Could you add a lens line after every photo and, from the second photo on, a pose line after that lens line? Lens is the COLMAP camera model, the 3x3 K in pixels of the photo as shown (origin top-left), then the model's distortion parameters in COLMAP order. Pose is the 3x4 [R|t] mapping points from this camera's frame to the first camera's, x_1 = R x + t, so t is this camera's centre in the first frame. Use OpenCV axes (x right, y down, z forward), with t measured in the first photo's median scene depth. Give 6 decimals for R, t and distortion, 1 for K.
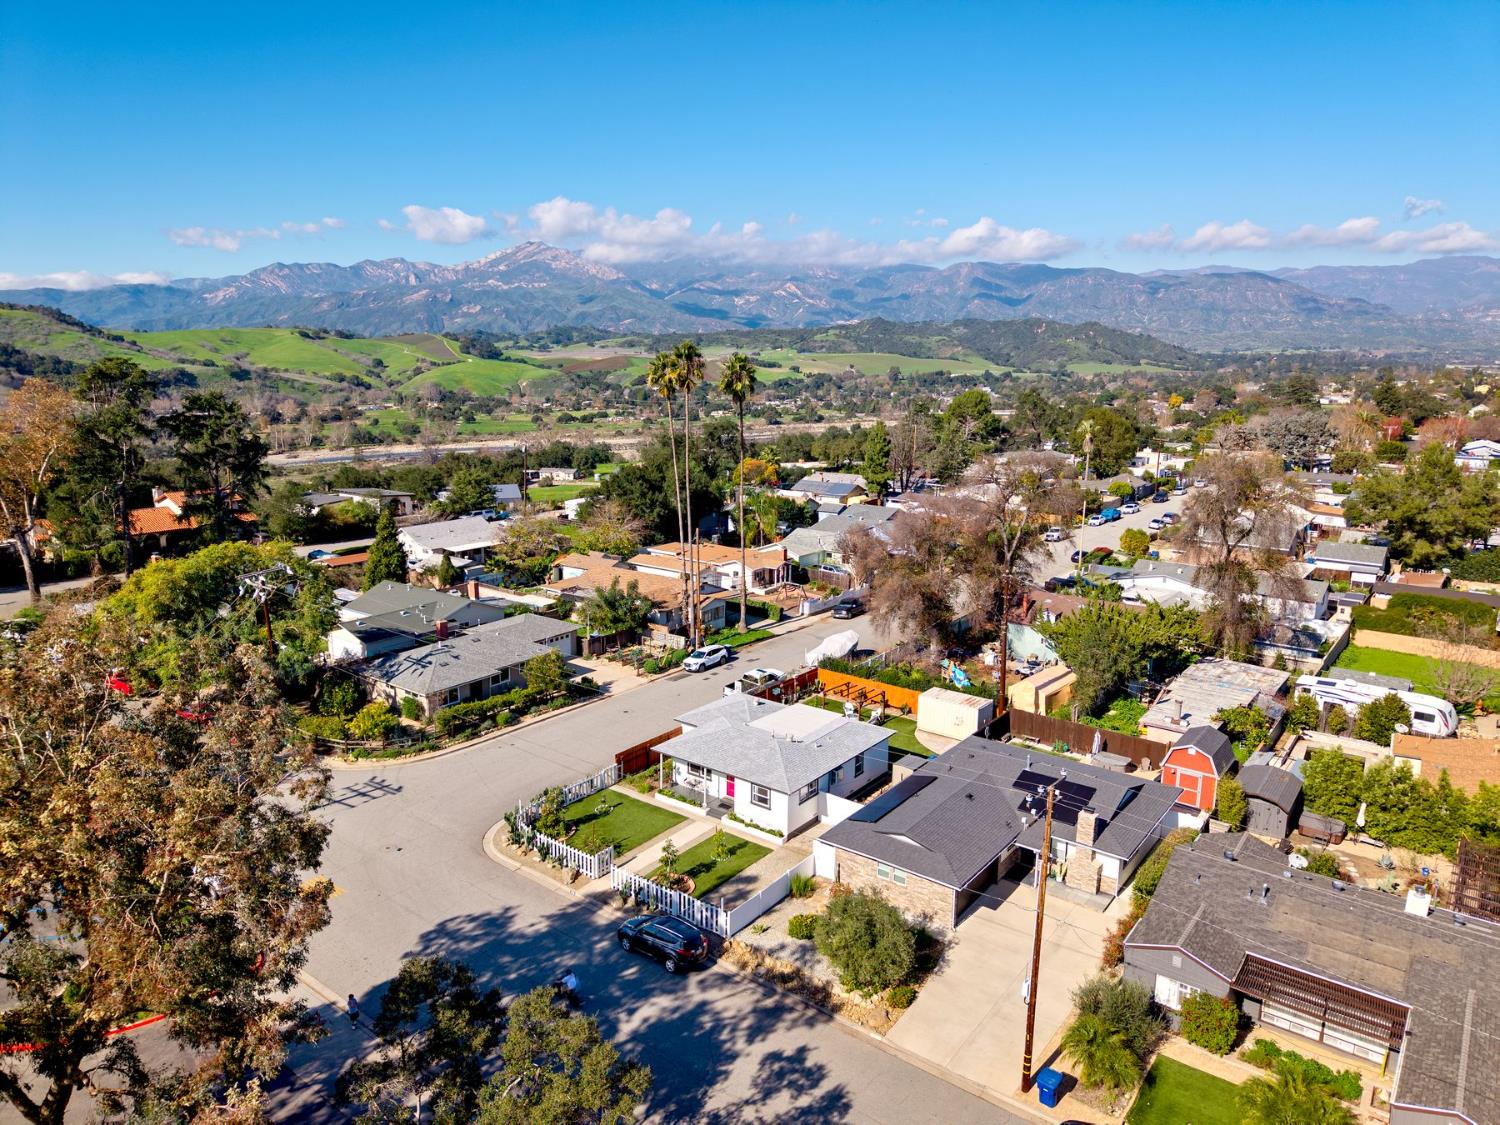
lens RADIAL K [[1010.6, 0, 740.7], [0, 1010.6, 564.4], [0, 0, 1]] dist [0.020642, -0.012156]
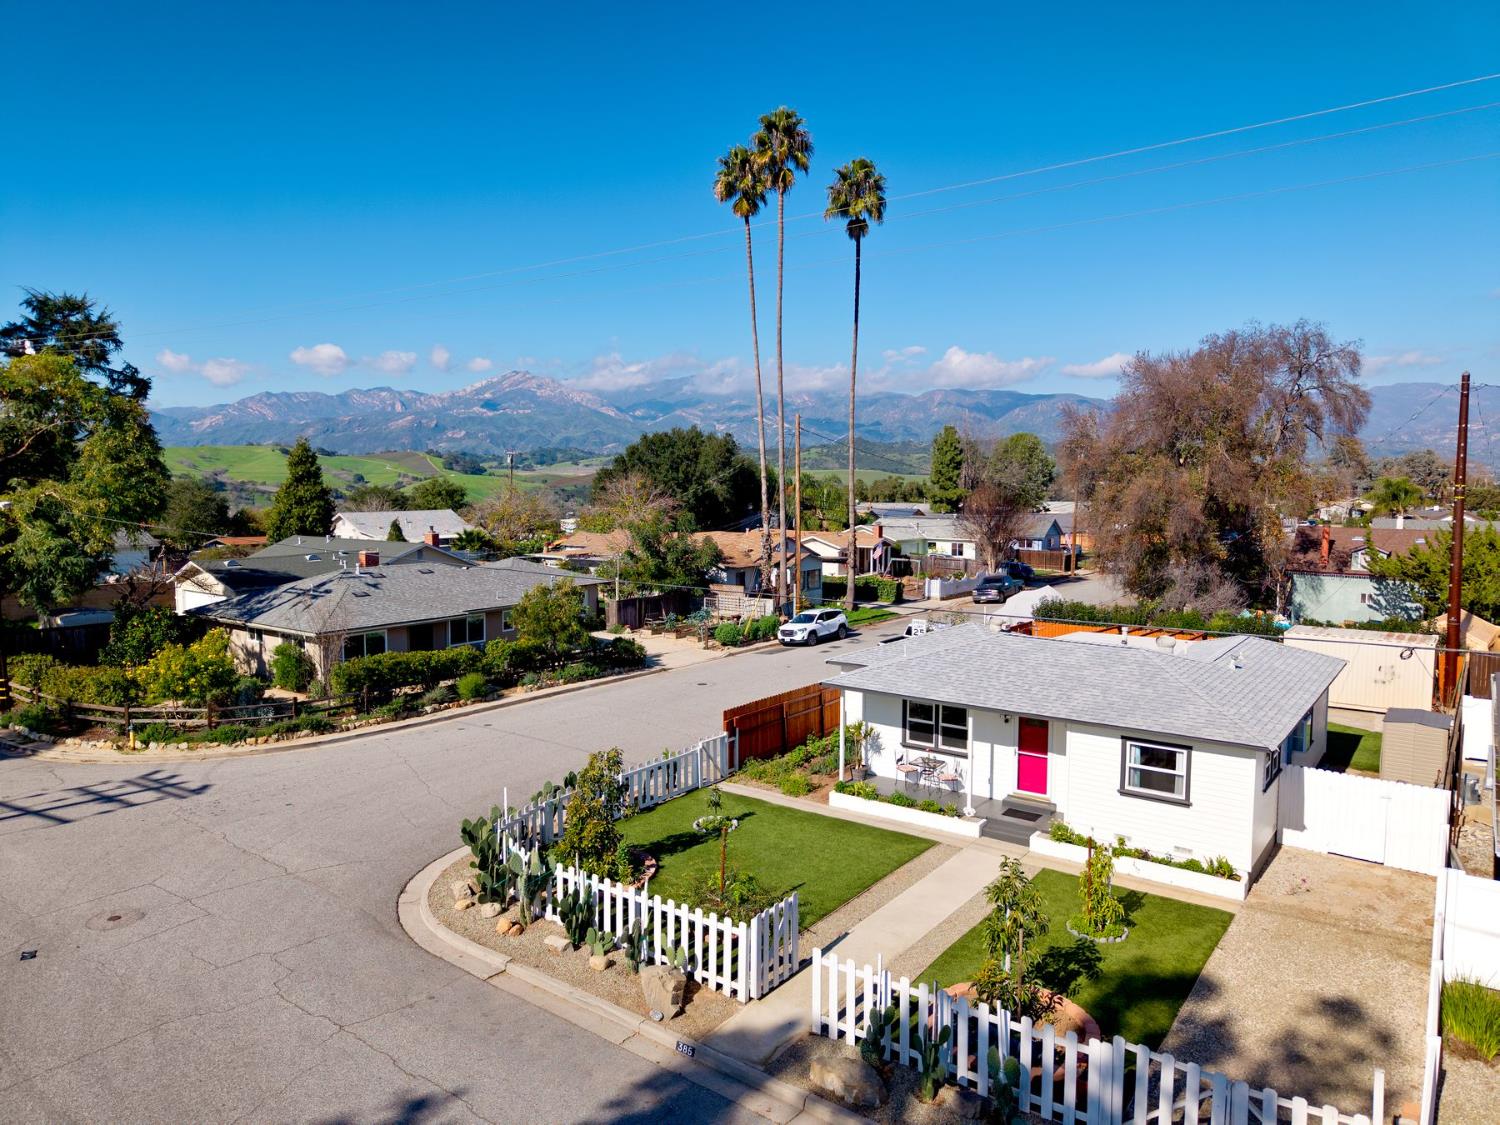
lens RADIAL K [[1010.6, 0, 742.4], [0, 1010.6, 557.7], [0, 0, 1]] dist [0.020642, -0.012156]
pose [[0.999766, -0.005489, 0.020935, -0.104841], [0.008100, 0.991906, -0.126718, 0.149332], [-0.020070, 0.126858, 0.991718, 0.468636]]
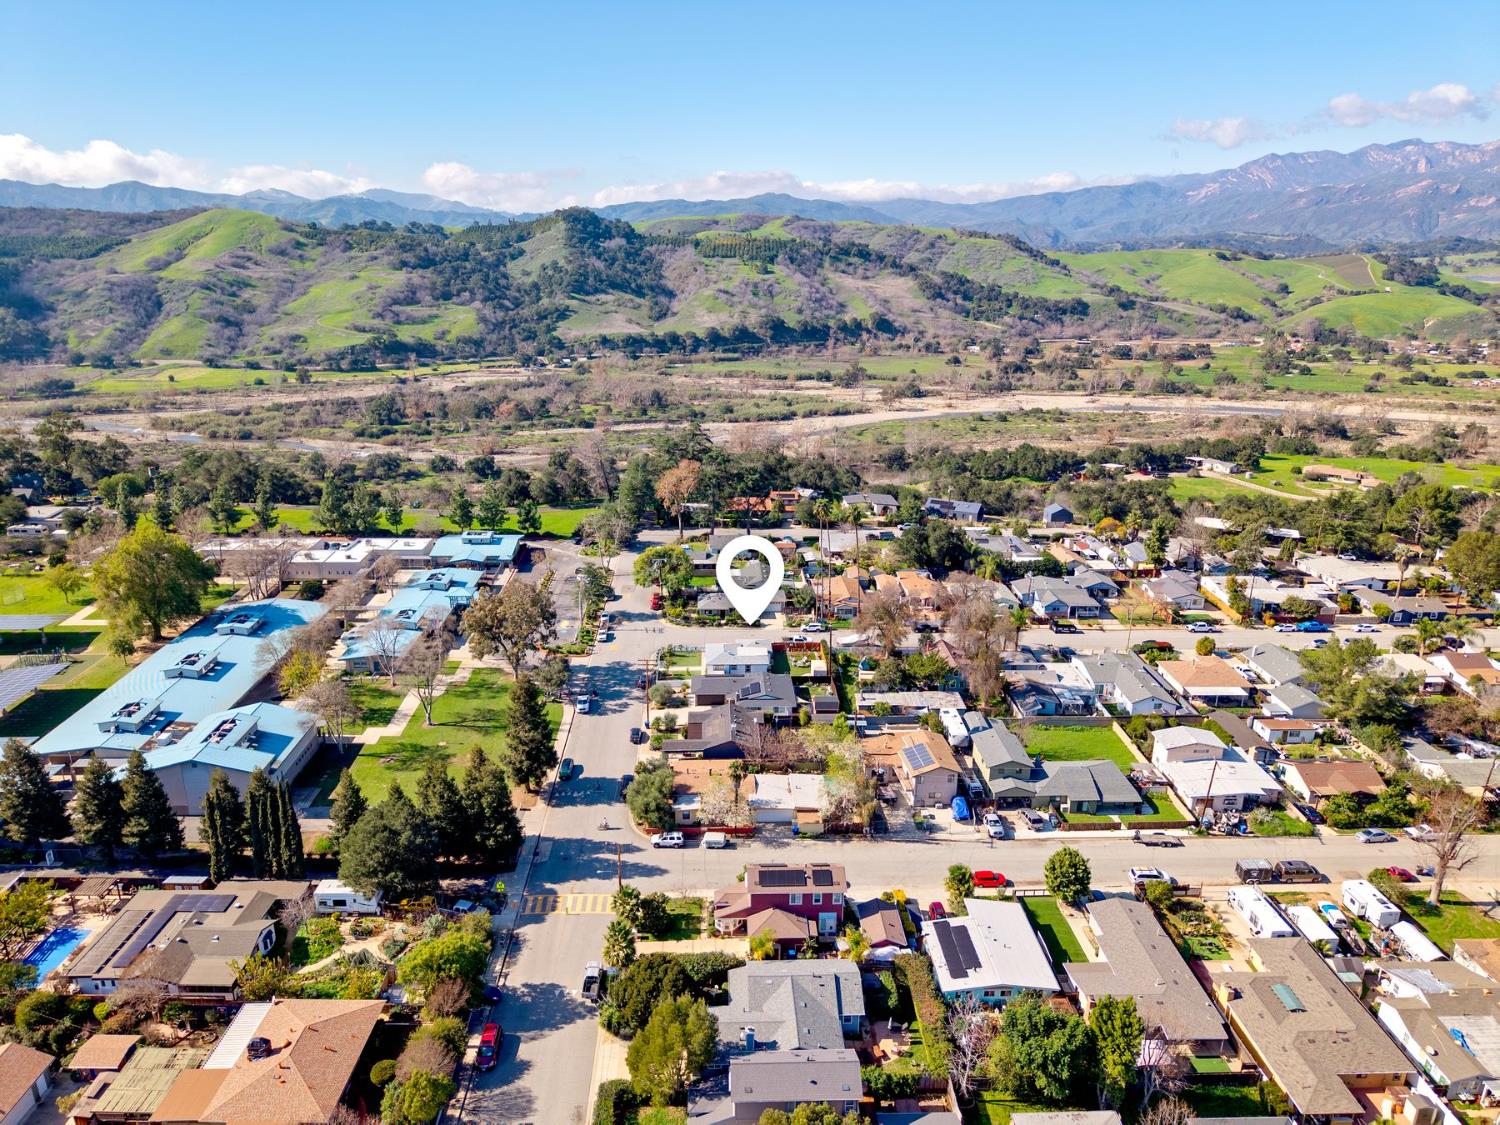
lens RADIAL K [[1010.6, 0, 753.2], [0, 1010.6, 561.5], [0, 0, 1]] dist [0.020642, -0.012156]
pose [[0.650708, 0.229990, -0.723660, 1.824946], [-0.160112, 0.973158, 0.165313, -0.497694], [0.742255, 0.008296, 0.670066, -0.831727]]
